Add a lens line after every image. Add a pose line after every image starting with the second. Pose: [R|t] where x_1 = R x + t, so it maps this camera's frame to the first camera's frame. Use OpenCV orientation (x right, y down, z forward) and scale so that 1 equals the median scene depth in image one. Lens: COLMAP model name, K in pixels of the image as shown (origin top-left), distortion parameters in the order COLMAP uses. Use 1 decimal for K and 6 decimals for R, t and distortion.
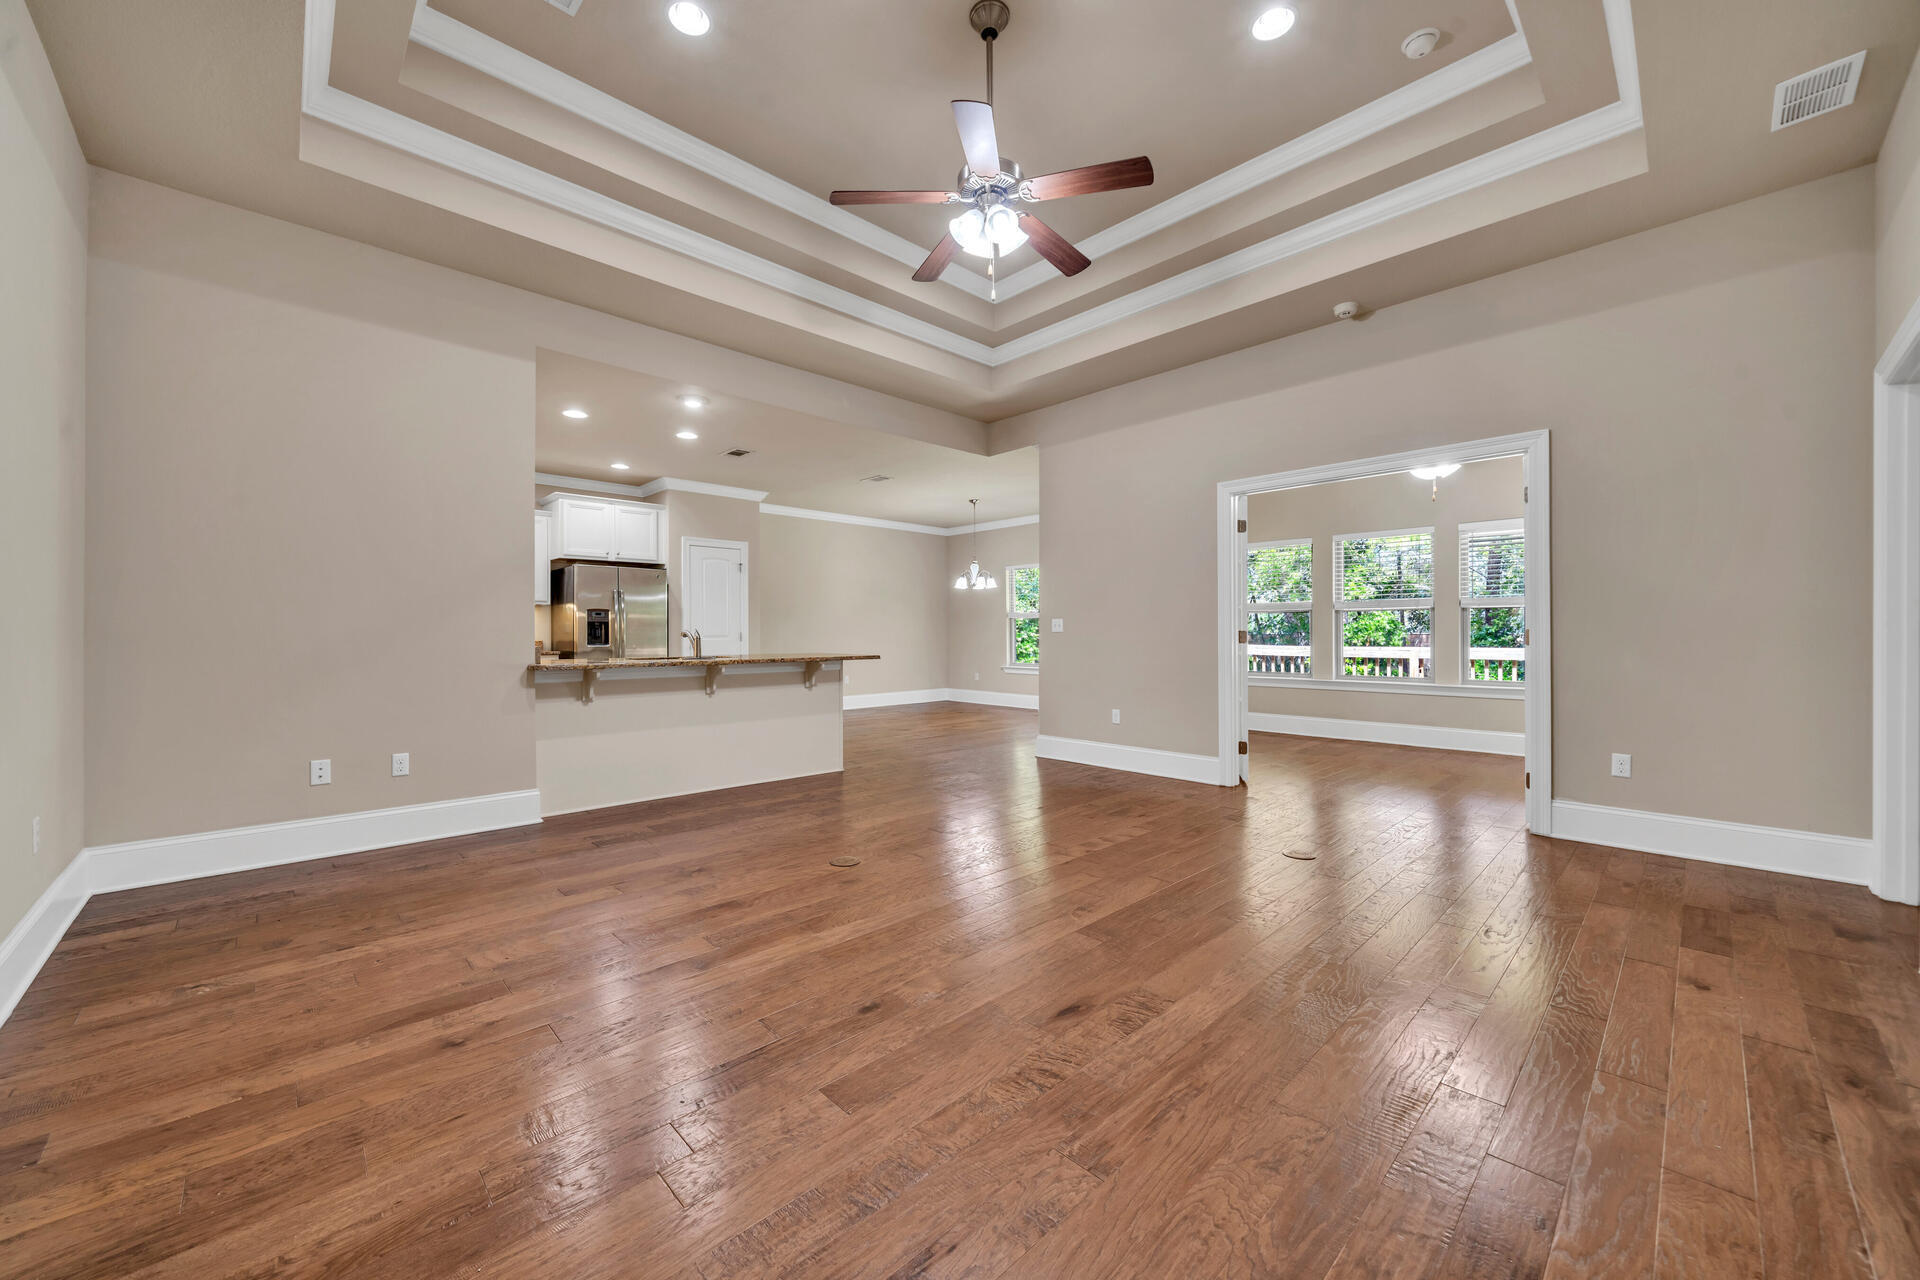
lens RADIAL K [[716.6, 0, 955.0], [0, 716.6, 630.3], [0, 0, 1]] dist [-0.000604, -0.000178]
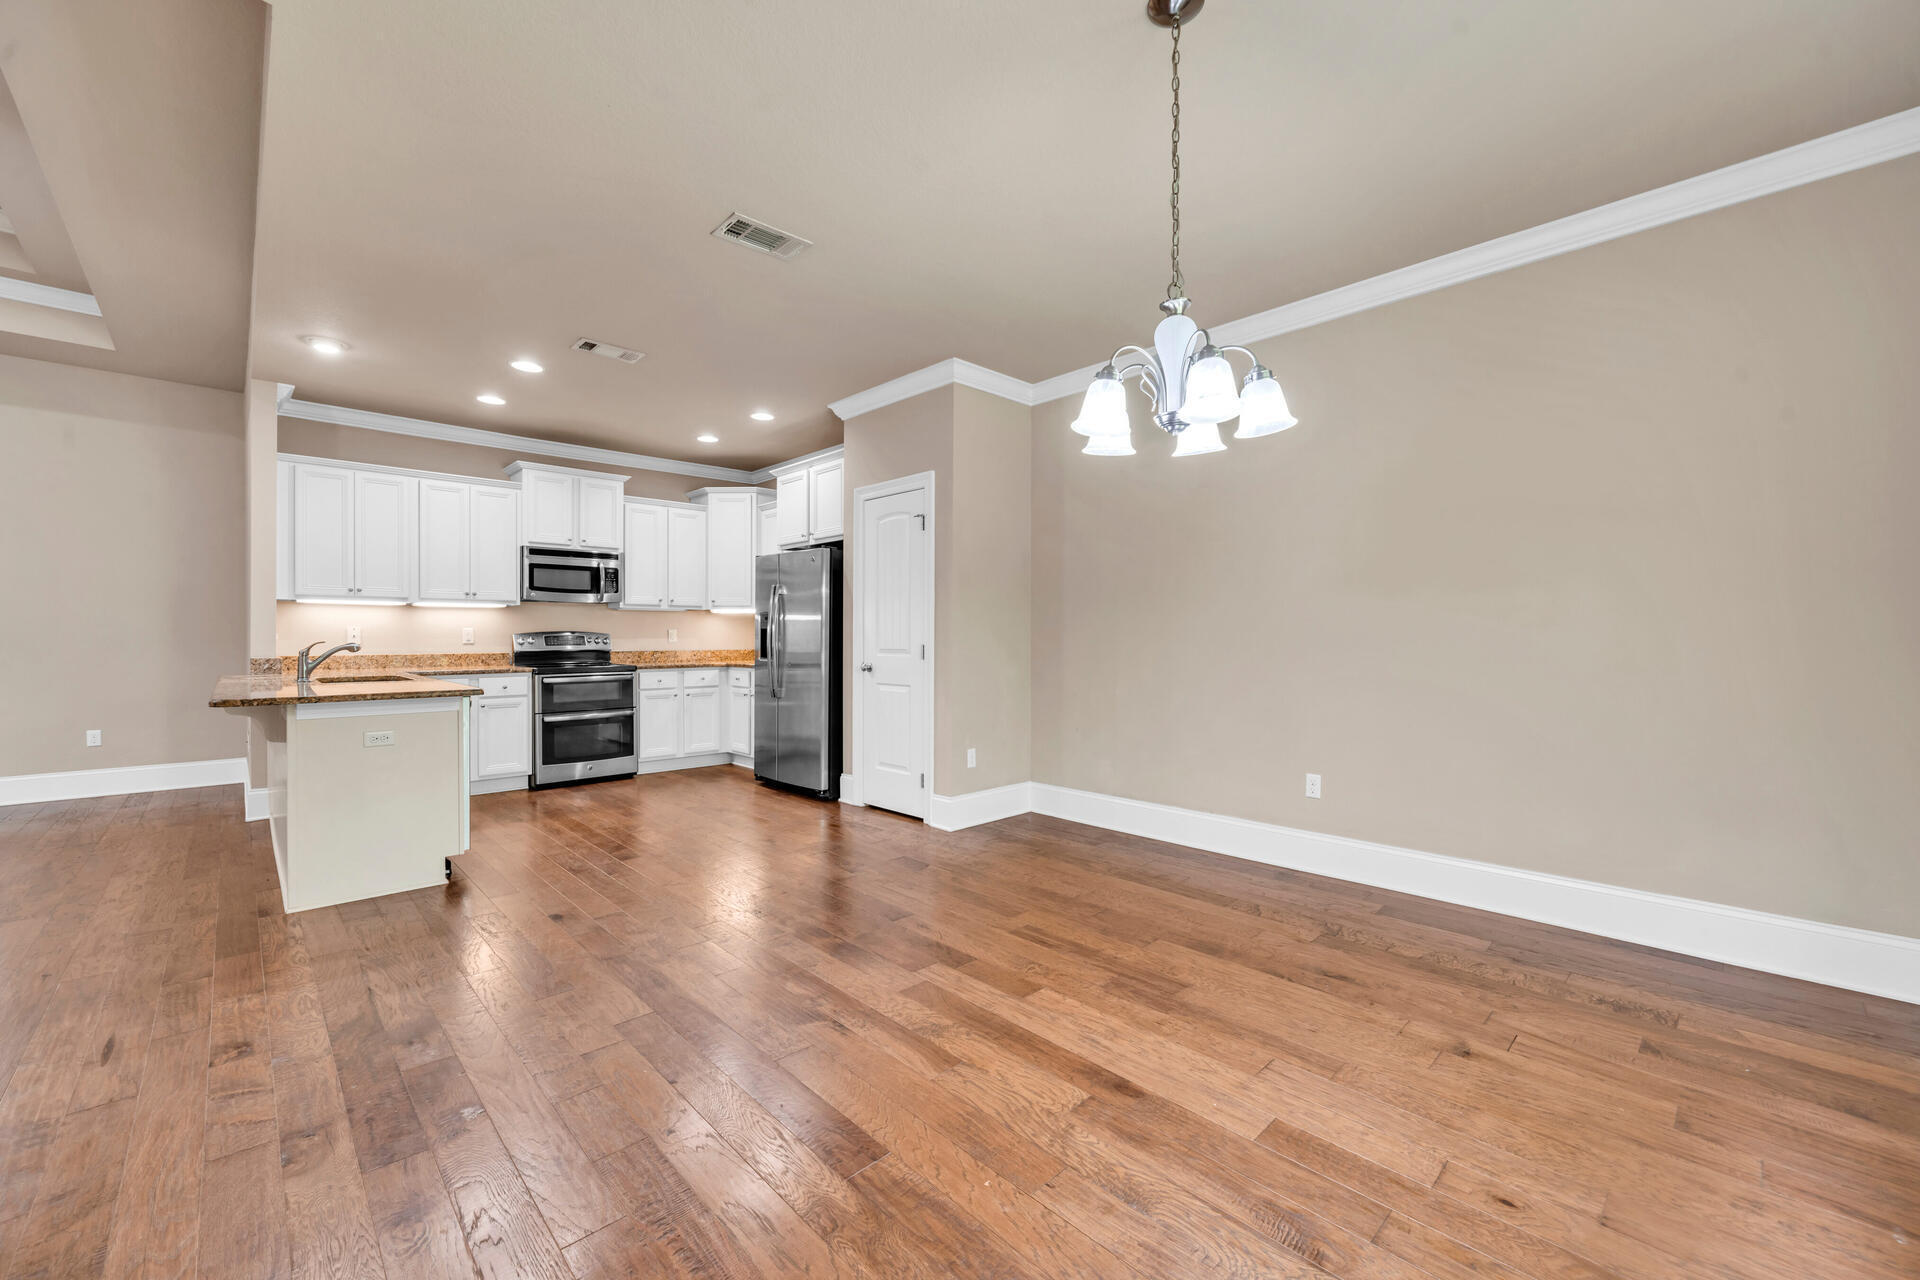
lens RADIAL K [[761.6, 0, 911.2], [0, 761.6, 641.6], [0, 0, 1]] dist [0.001597, 0.000401]
pose [[-0.033604, 0.009175, -0.999393, 0.725108], [0.005297, 0.999945, 0.009001, -0.011156], [0.999421, -0.004991, -0.033651, 2.792135]]
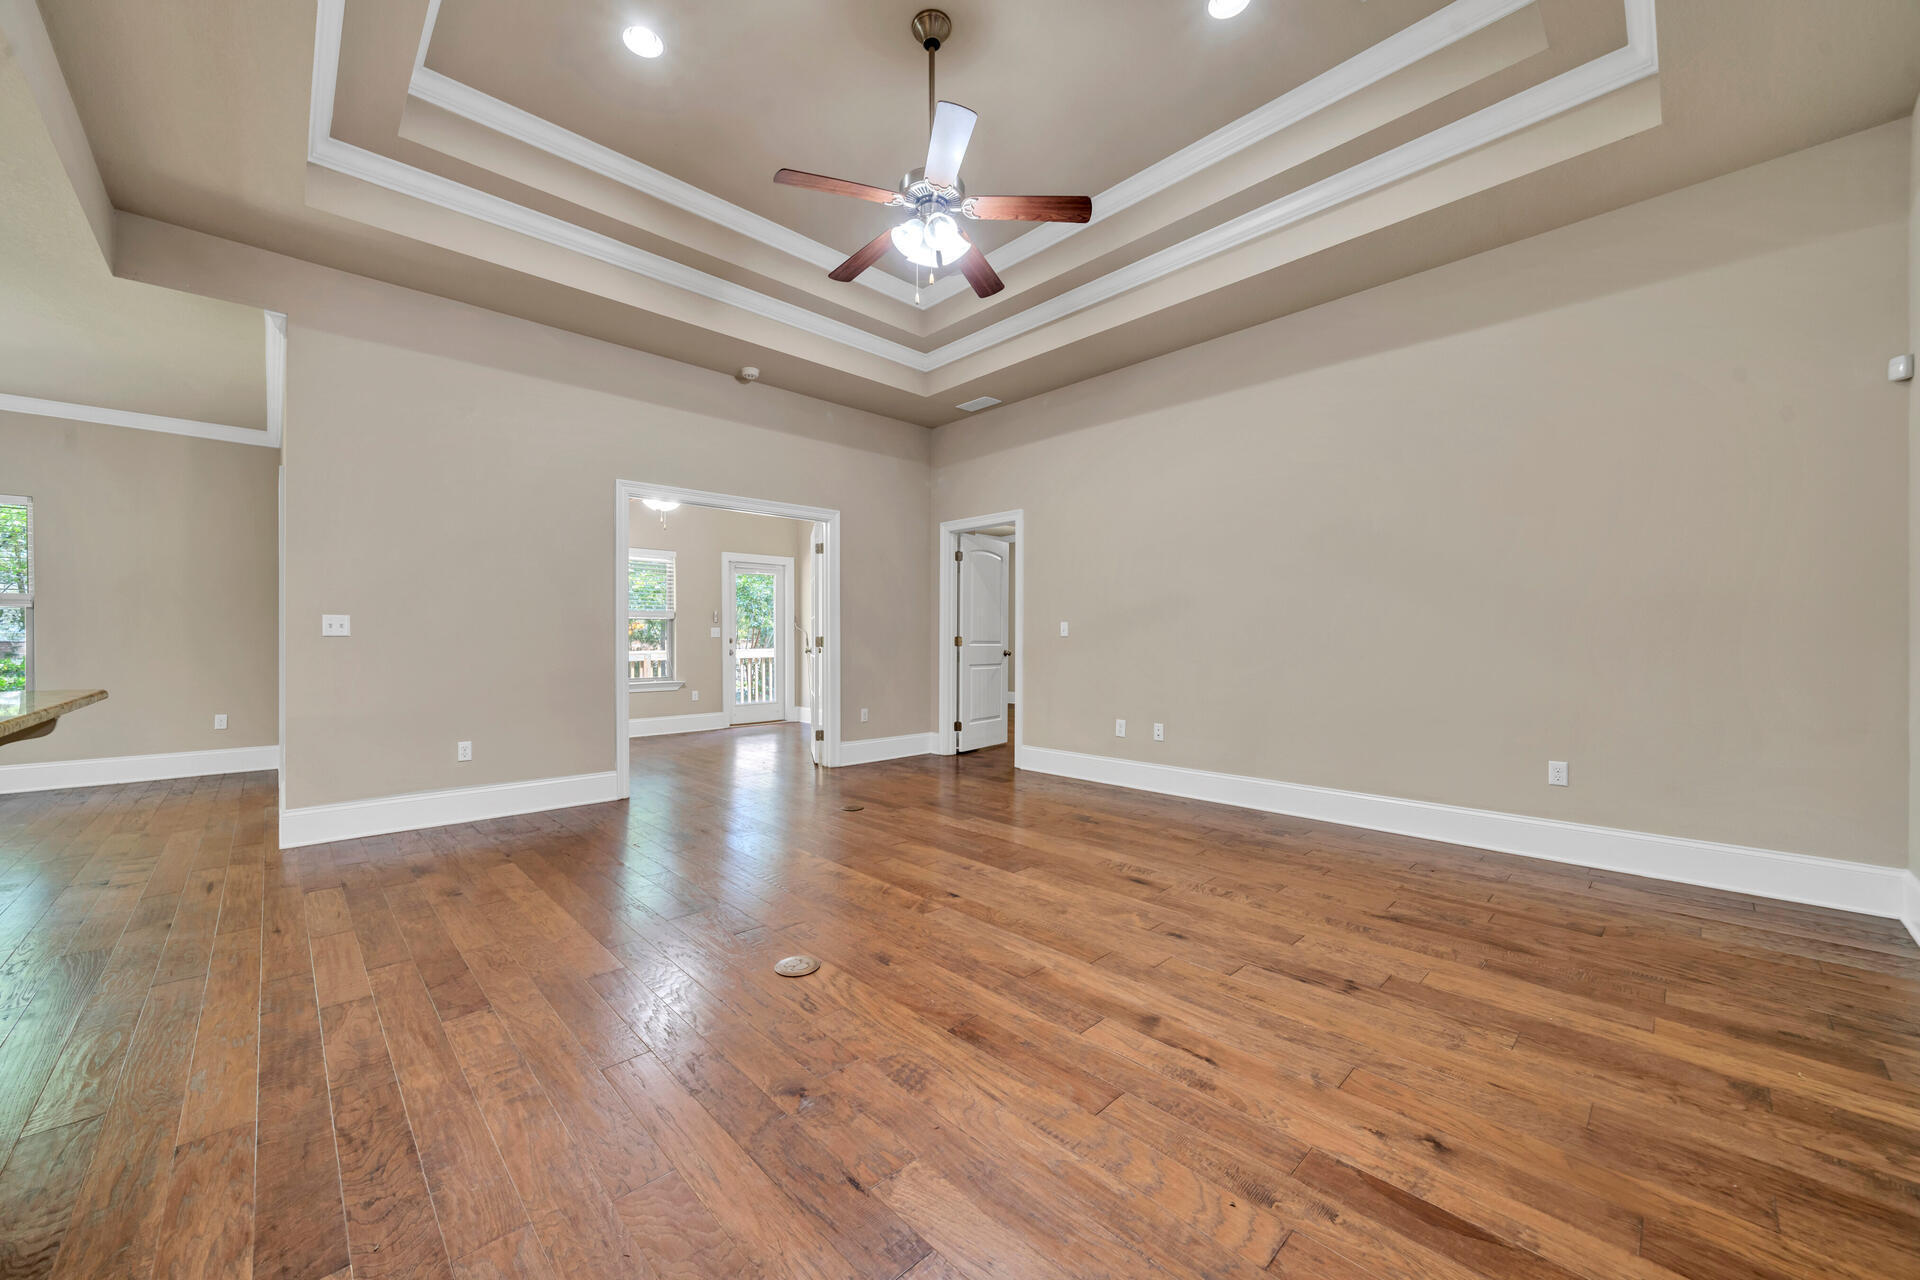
lens RADIAL K [[713.1, 0, 919.5], [0, 713.1, 642.1], [0, 0, 1]] dist [-0.005761, 0.002197]
pose [[0.023073, -0.001351, 0.999733, -0.948278], [-0.004880, 0.999987, 0.001464, 0.009275], [-0.999722, -0.004912, 0.023067, 0.982492]]
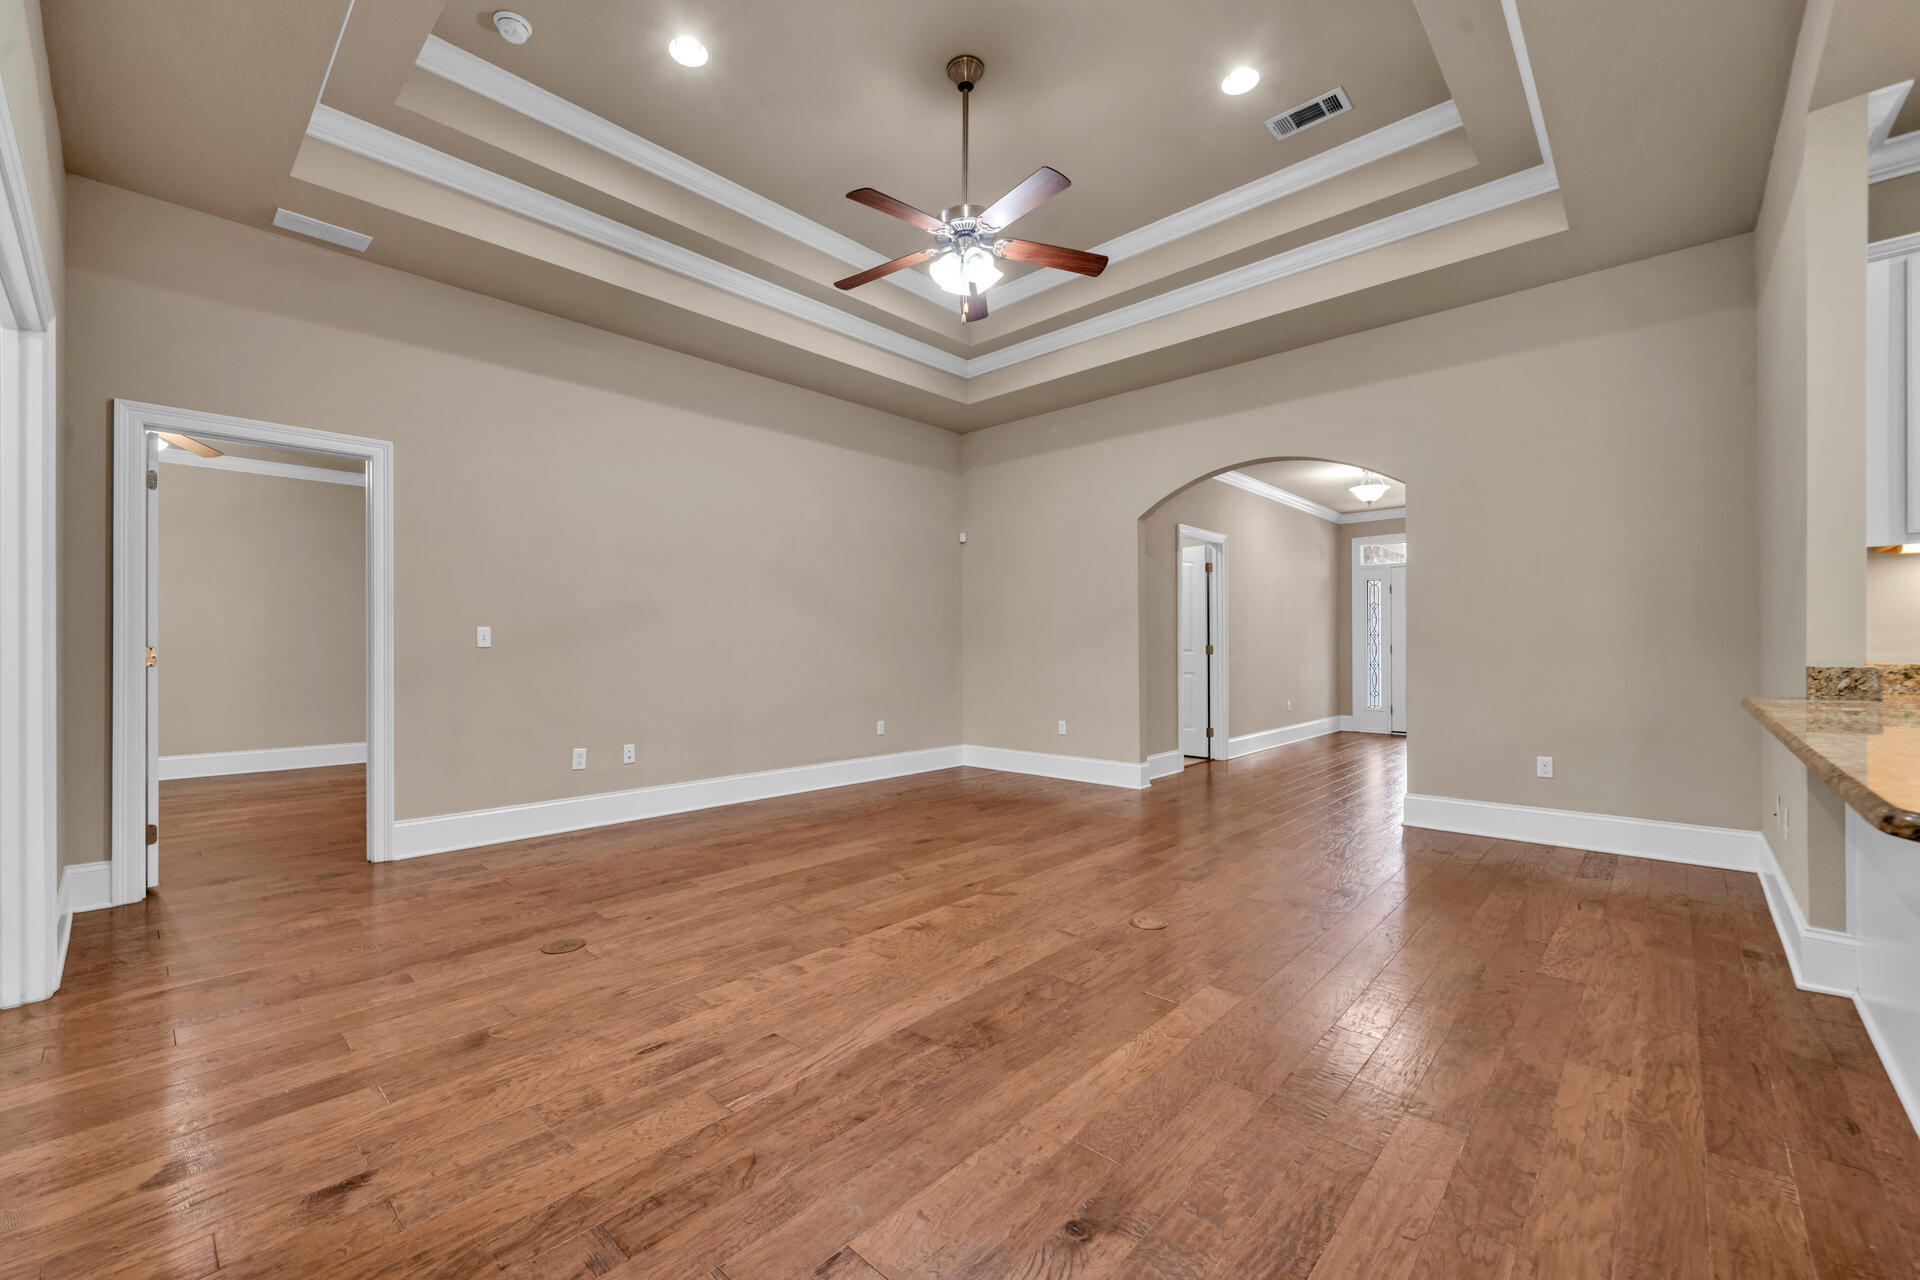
lens RADIAL K [[768.9, 0, 962.4], [0, 768.9, 646.1], [0, 0, 1]] dist [-0.000287, -0.000244]
pose [[-0.997849, 0.004974, -0.065360, 0.132213], [0.005533, 0.999950, -0.008374, 0.010957], [0.065315, -0.008718, -0.997827, 2.121188]]
